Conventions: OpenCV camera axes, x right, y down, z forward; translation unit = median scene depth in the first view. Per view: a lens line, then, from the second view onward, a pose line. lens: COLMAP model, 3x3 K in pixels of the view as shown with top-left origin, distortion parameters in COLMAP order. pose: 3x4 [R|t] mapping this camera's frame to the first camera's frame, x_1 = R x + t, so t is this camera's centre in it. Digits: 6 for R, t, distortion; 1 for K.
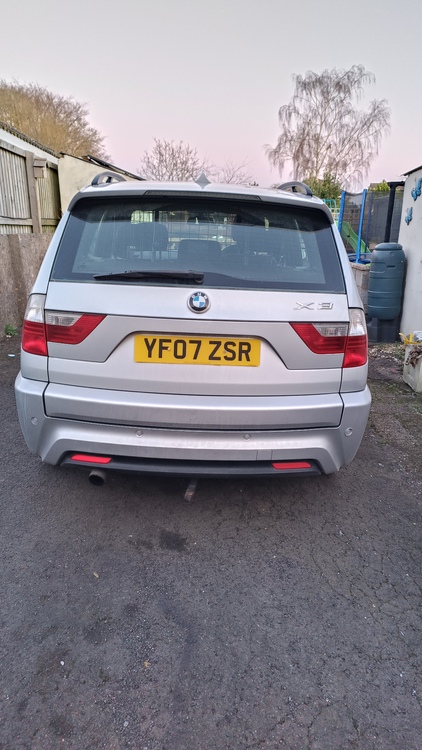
lens RADIAL K [[505.6, 0, 211.5], [0, 505.6, 370.6], [0, 0, 1]] dist [0.035246, -0.002501]
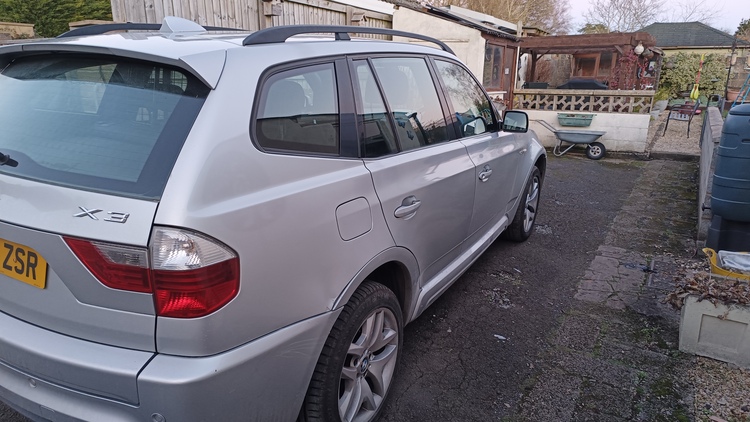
lens RADIAL K [[505.6, 0, 374.1], [0, 505.6, 209.4], [0, 0, 1]] dist [0.035246, -0.002501]
pose [[0.855195, 0.127024, -0.502500, 0.802775], [-0.135633, 0.990566, 0.019568, -0.188044], [0.500245, 0.051421, 0.864356, 0.580922]]
